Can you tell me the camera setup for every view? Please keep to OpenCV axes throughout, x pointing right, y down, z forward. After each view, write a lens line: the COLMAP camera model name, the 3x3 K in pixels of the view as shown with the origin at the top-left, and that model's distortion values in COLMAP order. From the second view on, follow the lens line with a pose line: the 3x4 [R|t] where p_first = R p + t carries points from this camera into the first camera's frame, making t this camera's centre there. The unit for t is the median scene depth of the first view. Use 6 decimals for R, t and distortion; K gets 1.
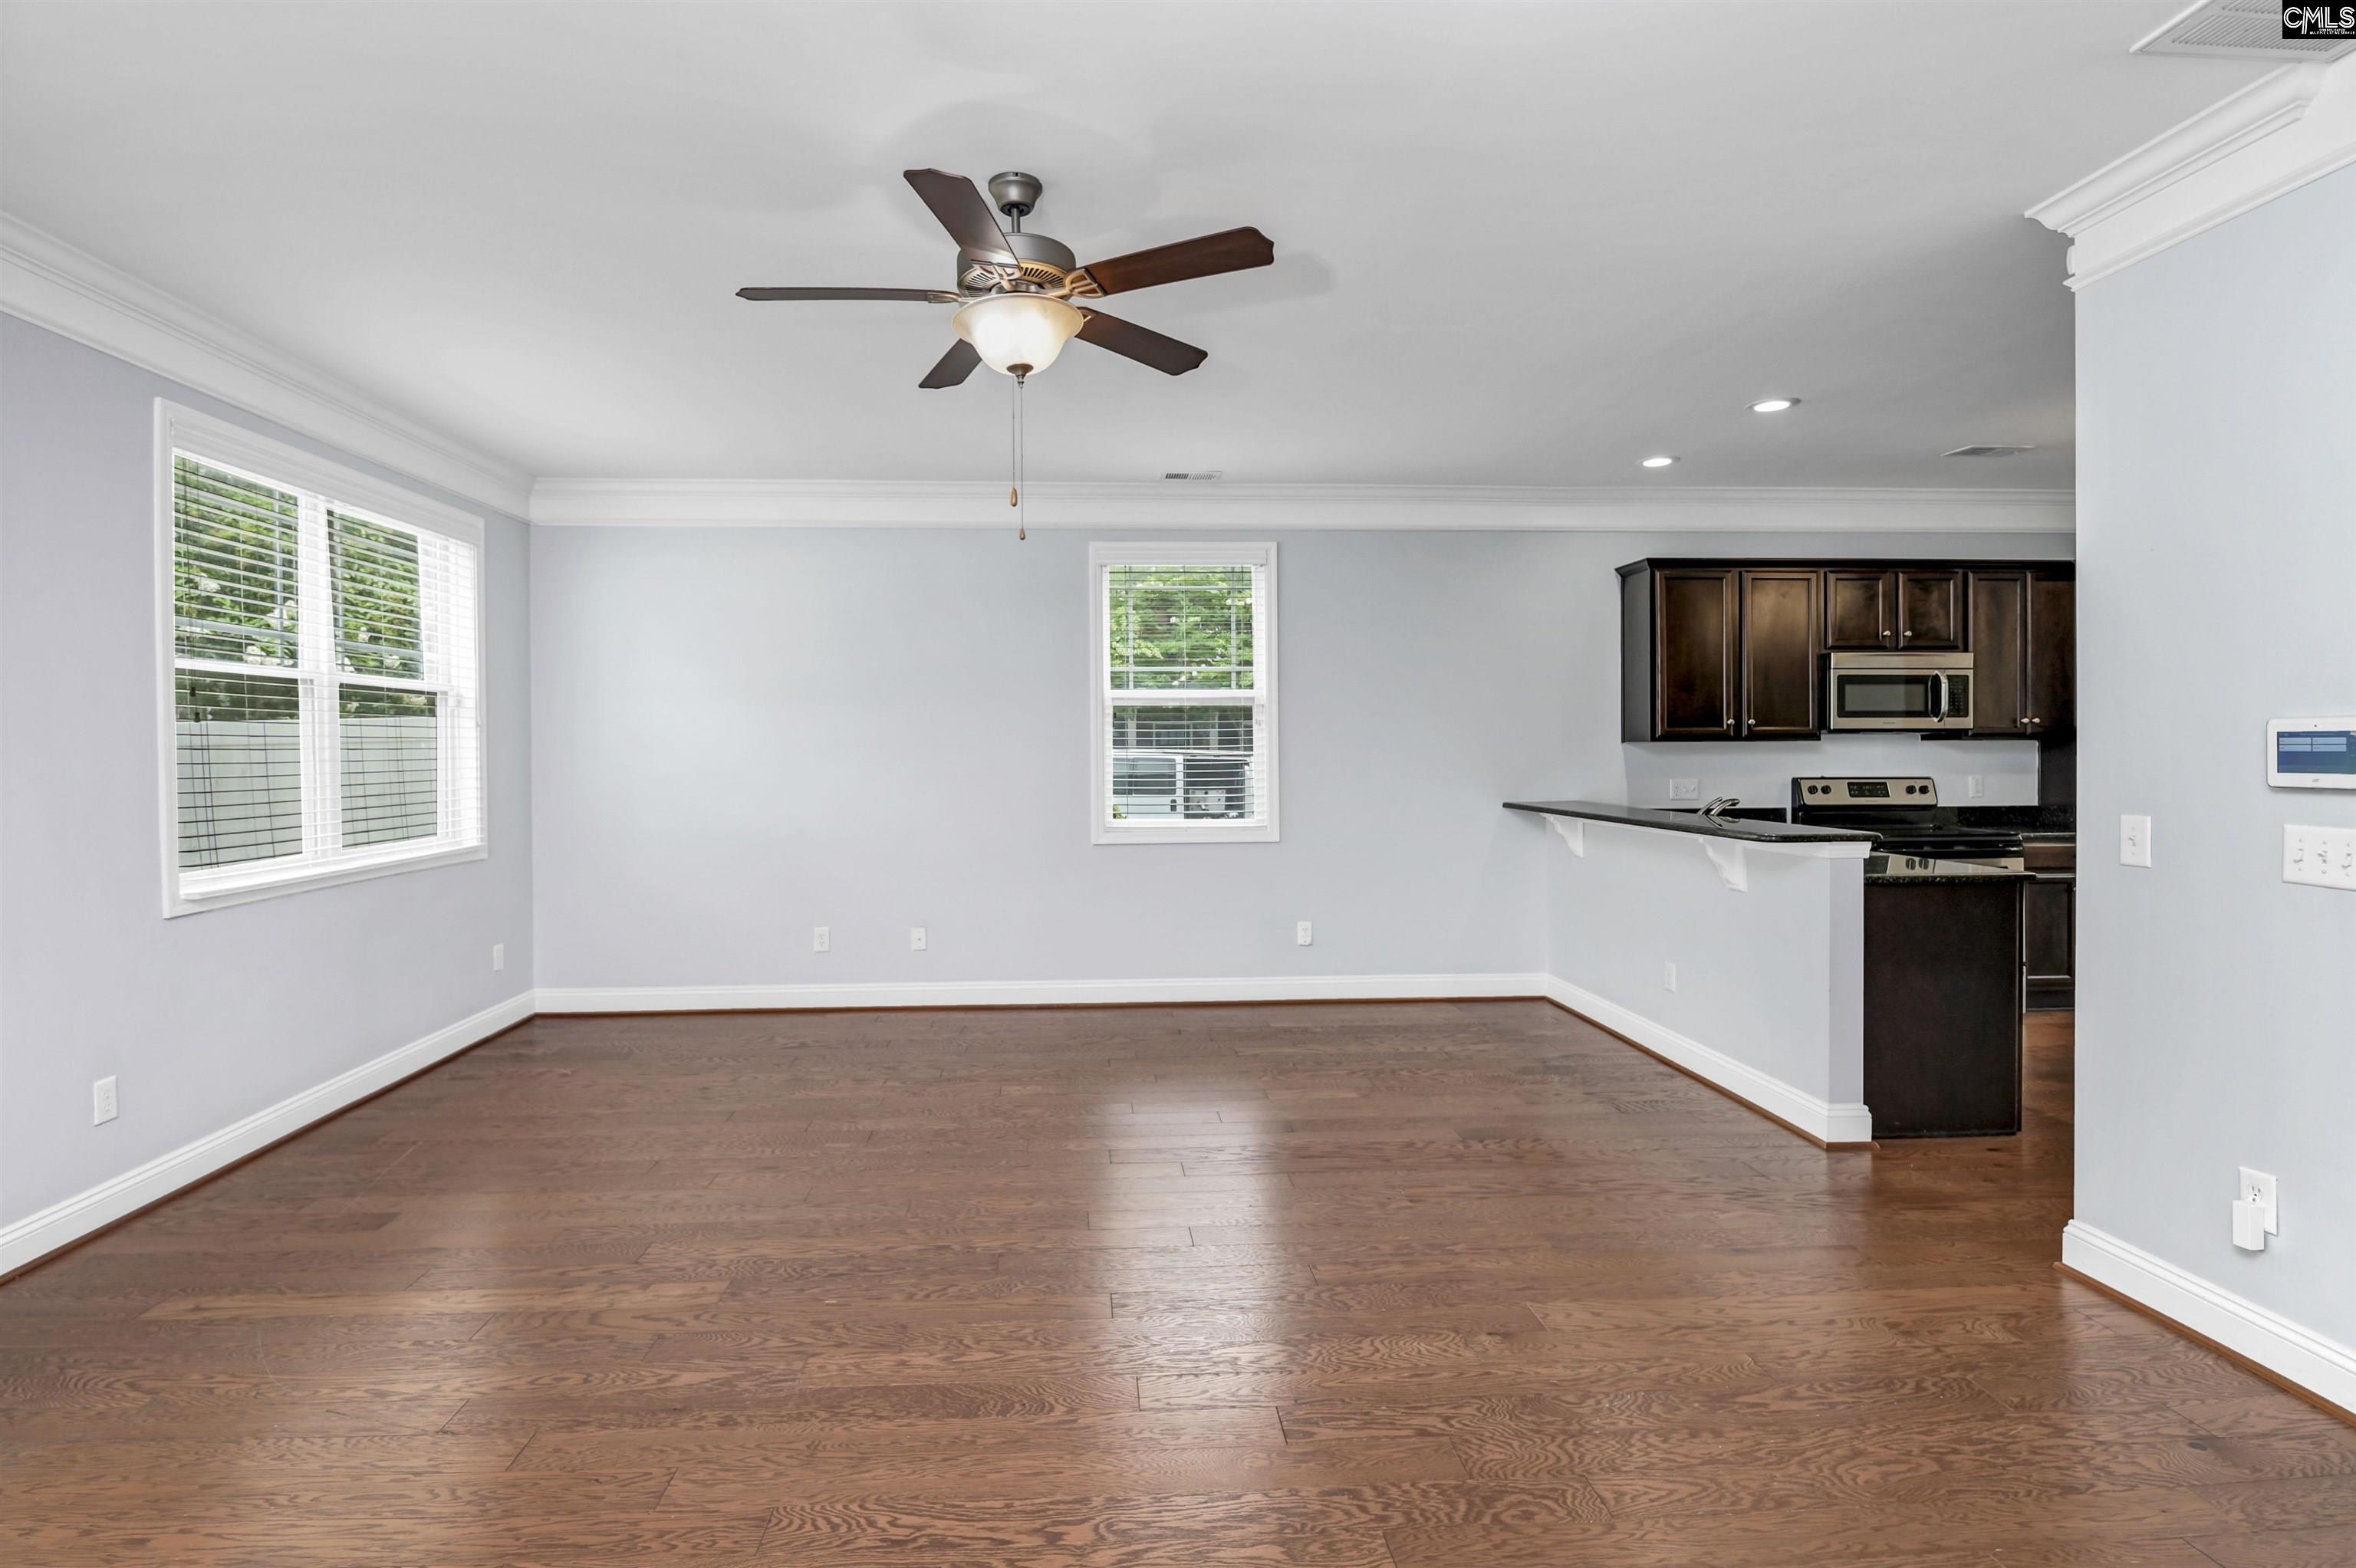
lens RADIAL K [[1114.3, 0, 1137.0], [0, 1114.3, 760.3], [0, 0, 1]] dist [-0.004819, -0.000914]
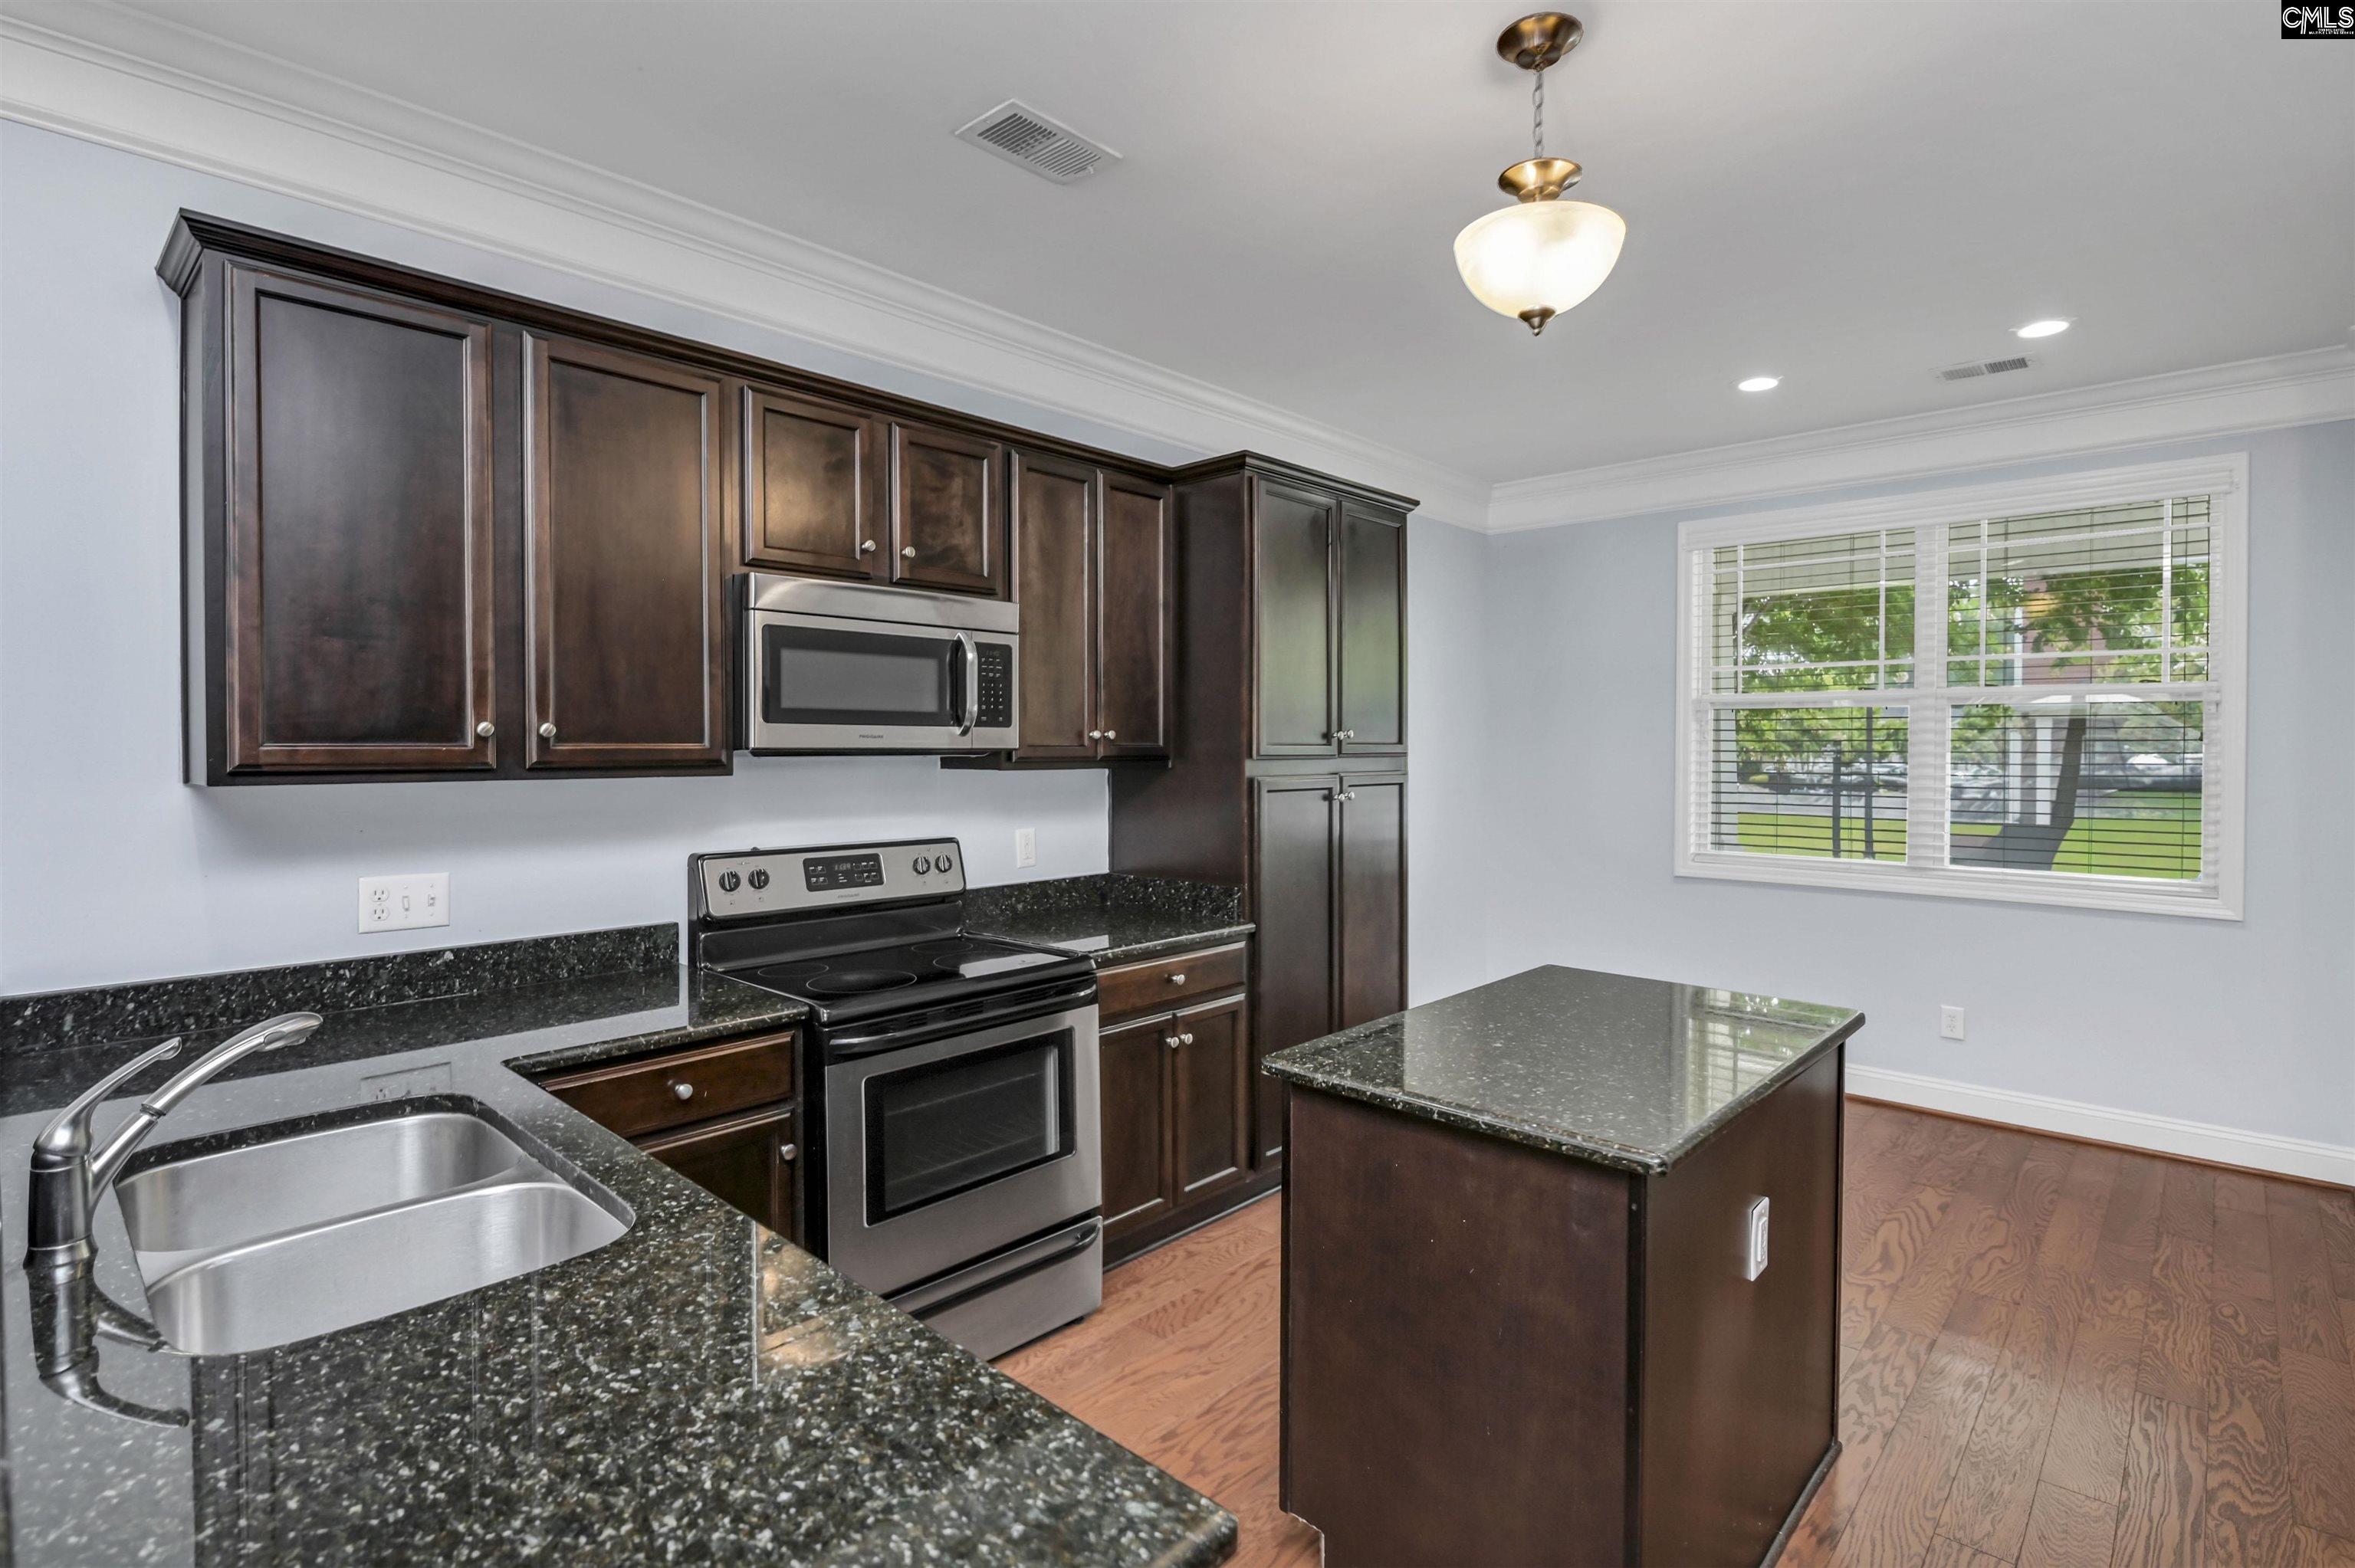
lens RADIAL K [[1128.1, 0, 1175.9], [0, 1128.1, 756.1], [0, 0, 1]] dist [0.001084, -0.007467]
pose [[0.718566, -0.001481, 0.695458, 0.481622], [0.001199, 0.999999, 0.000890, -0.027994], [-0.695458, 0.000195, 0.718567, 0.626160]]
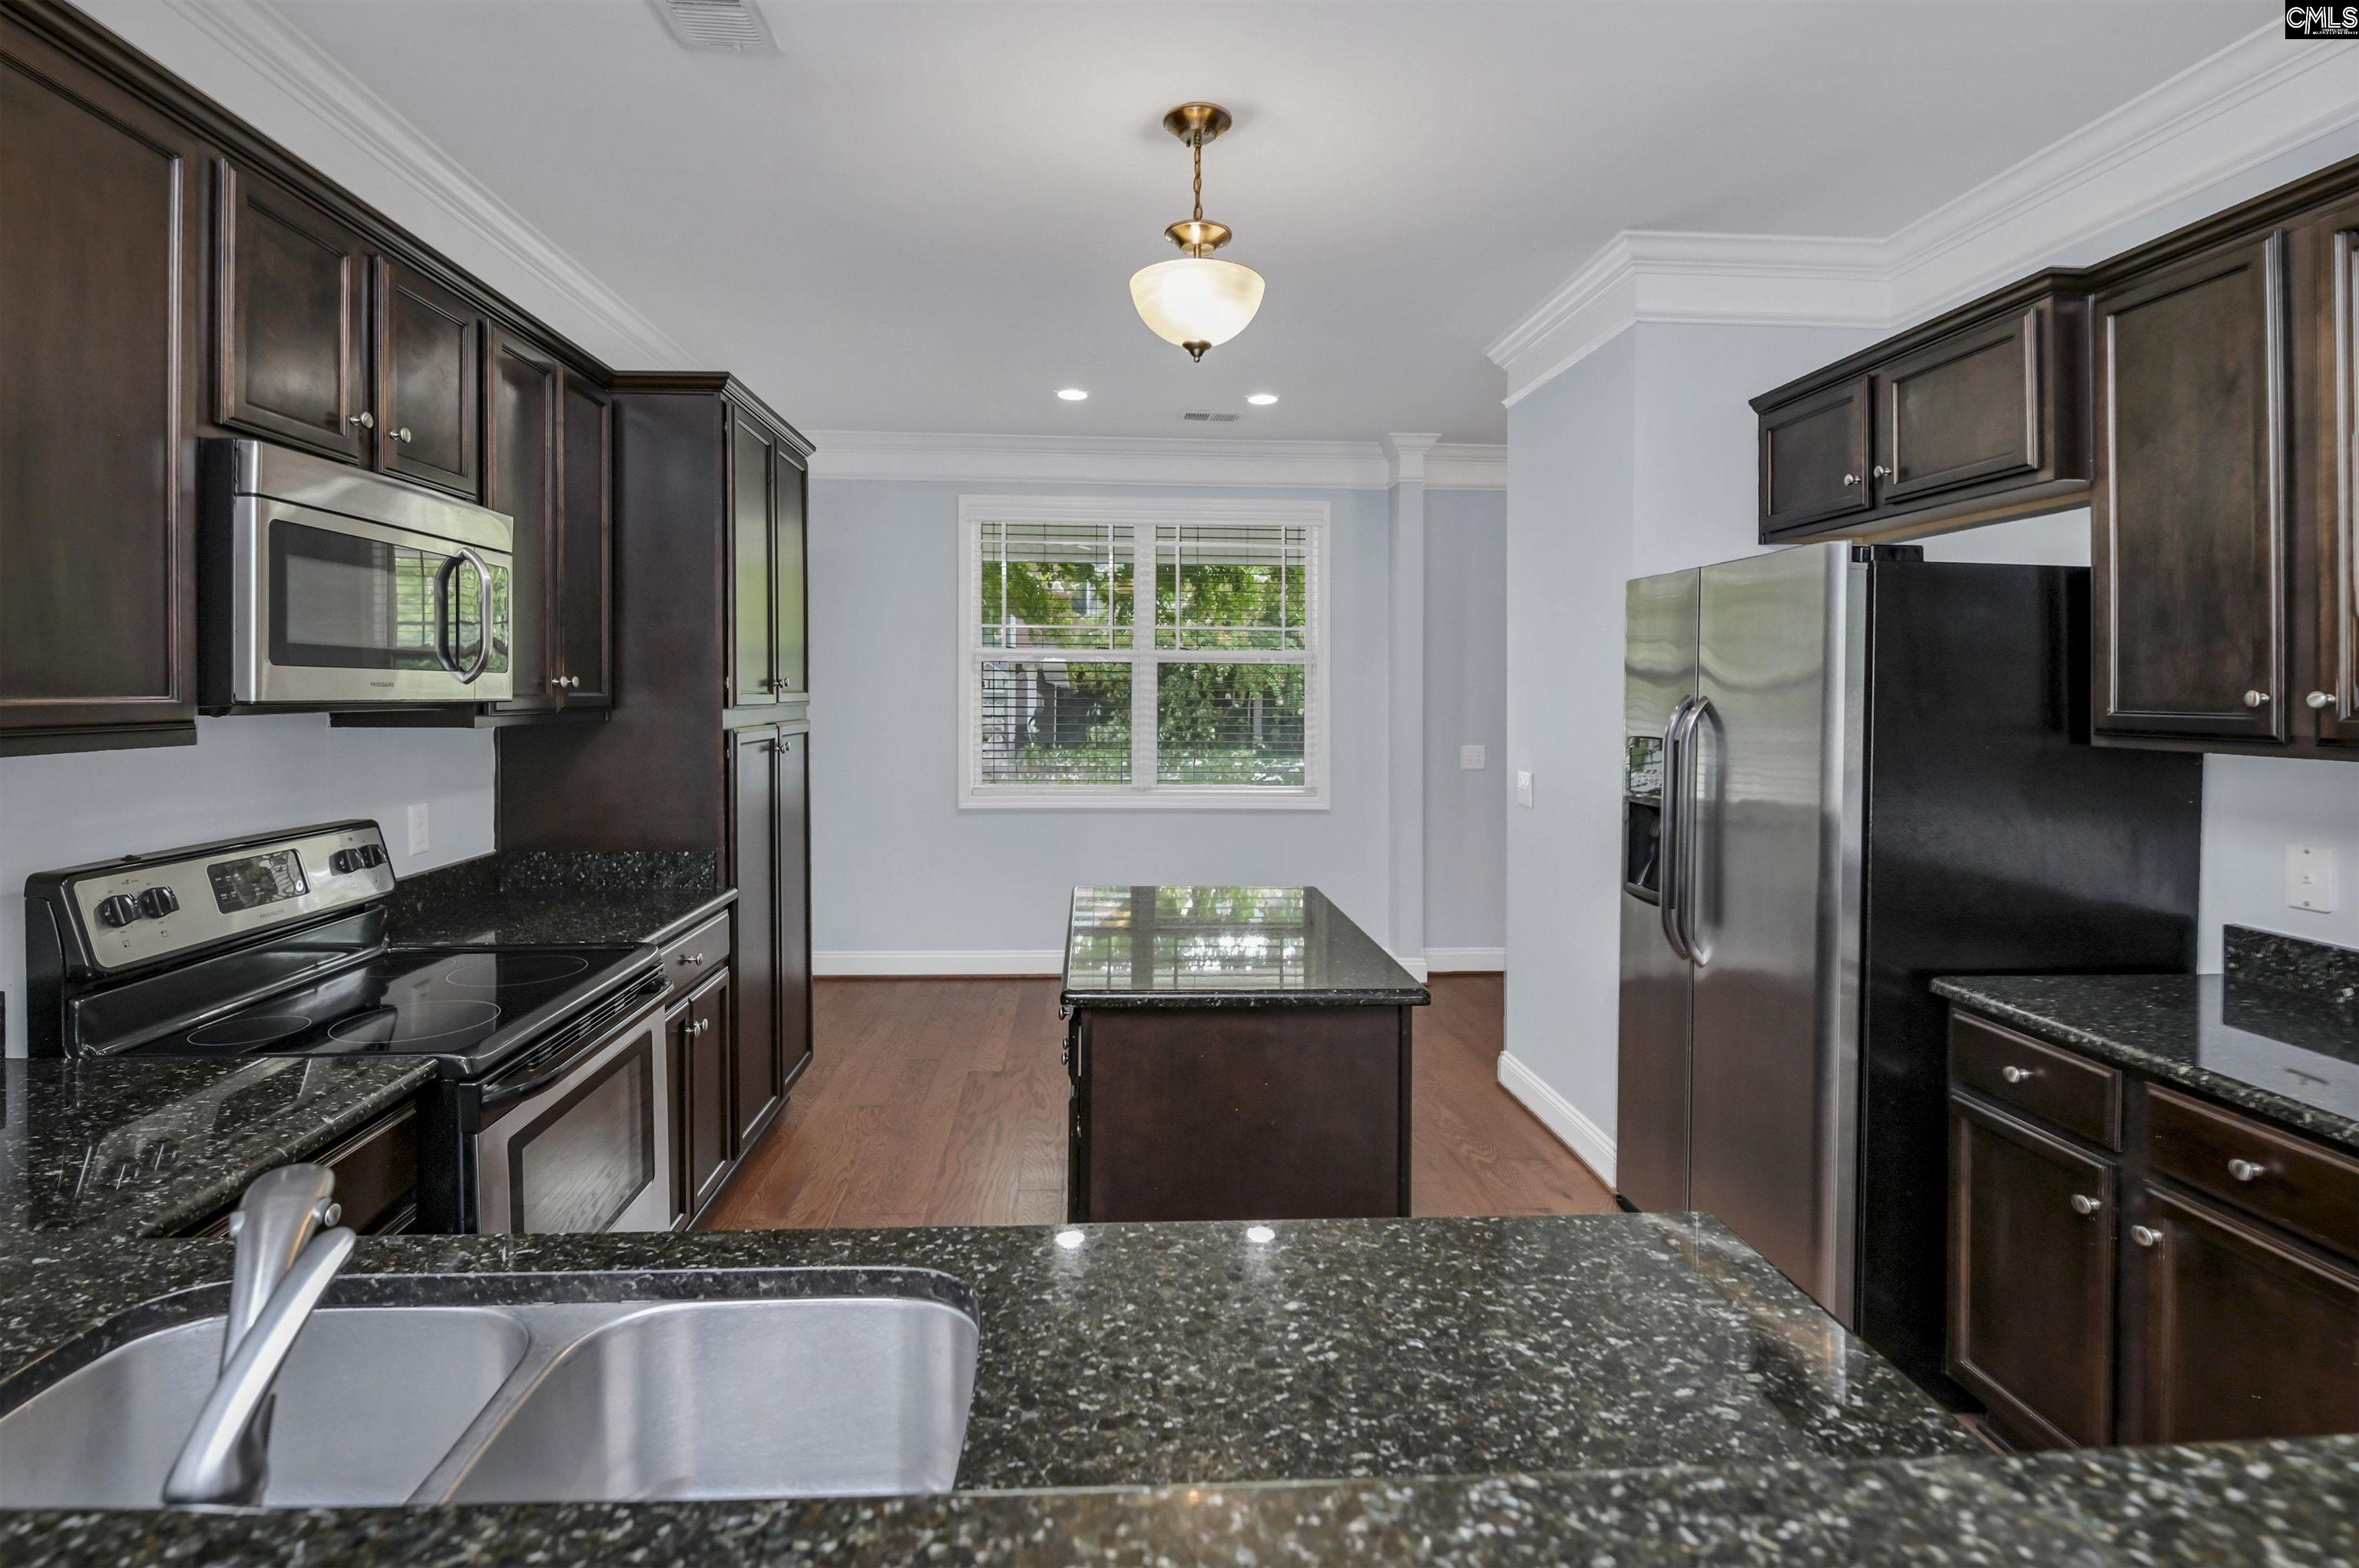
lens RADIAL K [[1145.5, 0, 1154.3], [0, 1145.5, 689.8], [0, 0, 1]] dist [-0.000791, -0.008888]
pose [[-0.003071, 0.004933, 0.999983, 0.358955], [0.003226, 0.999983, -0.004923, -0.032470], [-0.999990, 0.003211, -0.003087, 0.841144]]
